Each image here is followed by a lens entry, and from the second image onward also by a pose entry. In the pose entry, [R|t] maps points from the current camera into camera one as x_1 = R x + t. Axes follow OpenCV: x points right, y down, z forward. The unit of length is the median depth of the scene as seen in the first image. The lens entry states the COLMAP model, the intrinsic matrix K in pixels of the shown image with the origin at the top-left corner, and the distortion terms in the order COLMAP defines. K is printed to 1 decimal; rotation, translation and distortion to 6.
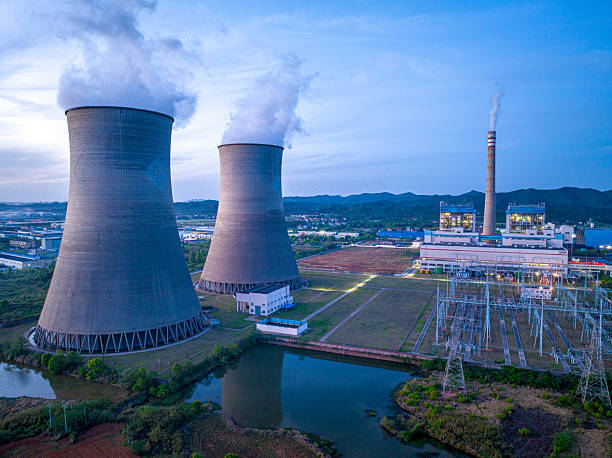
lens RADIAL K [[429.8, 0, 307.3], [0, 429.8, 225.9], [0, 0, 1]] dist [-0.037557, 0.008178]
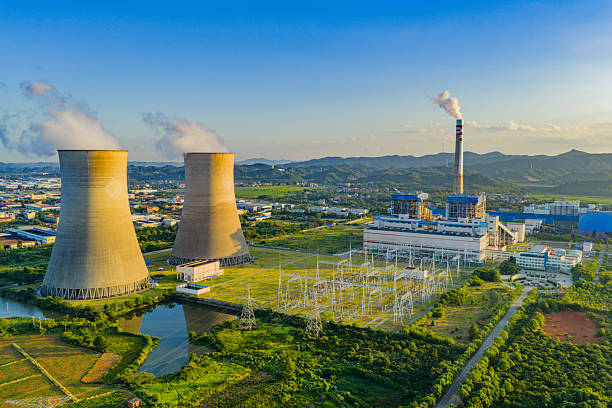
lens RADIAL K [[506.6, 0, 303.8], [0, 506.6, 208.1], [0, 0, 1]] dist [0.015038, -0.017200]
pose [[0.986205, 0.011937, -0.165098, 0.468767], [-0.005268, 0.999155, 0.040773, -0.095589], [0.165445, -0.039341, 0.985434, -0.520541]]
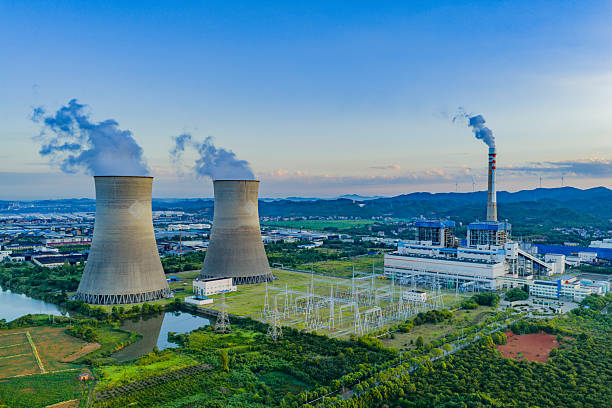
lens RADIAL K [[506.6, 0, 304.1], [0, 506.6, 212.7], [0, 0, 1]] dist [0.015038, -0.017200]
pose [[0.937879, 0.008291, -0.346863, 0.767280], [-0.016443, 0.999653, -0.020566, -0.056272], [0.346572, 0.024992, 0.937690, -0.550102]]
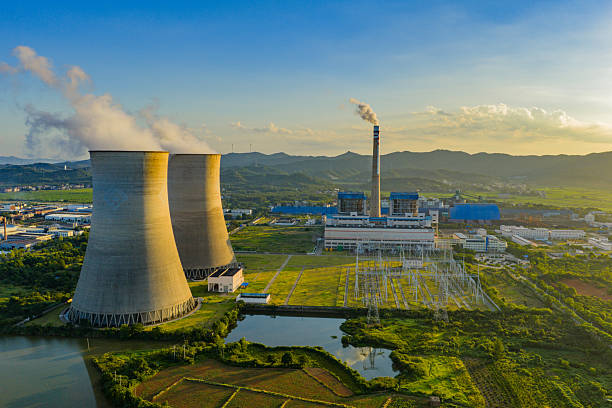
lens RADIAL K [[506.6, 0, 304.2], [0, 506.6, 204.9], [0, 0, 1]] dist [0.015038, -0.017200]
pose [[0.959330, -0.024576, 0.281213, -0.277051], [0.014495, 0.999177, 0.037874, -0.107272], [-0.281913, -0.032258, 0.958898, -0.508361]]
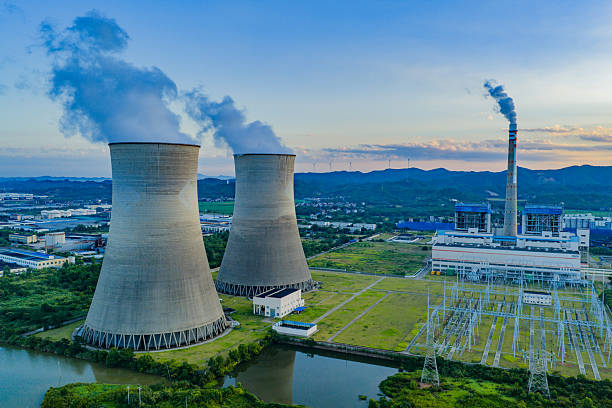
lens RADIAL K [[506.6, 0, 304.8], [0, 506.6, 208.2], [0, 0, 1]] dist [0.015038, -0.017200]
pose [[0.999409, 0.002834, -0.034266, 0.010569], [-0.002568, 0.999966, 0.007801, -0.073603], [0.034287, -0.007708, 0.999382, -0.266740]]
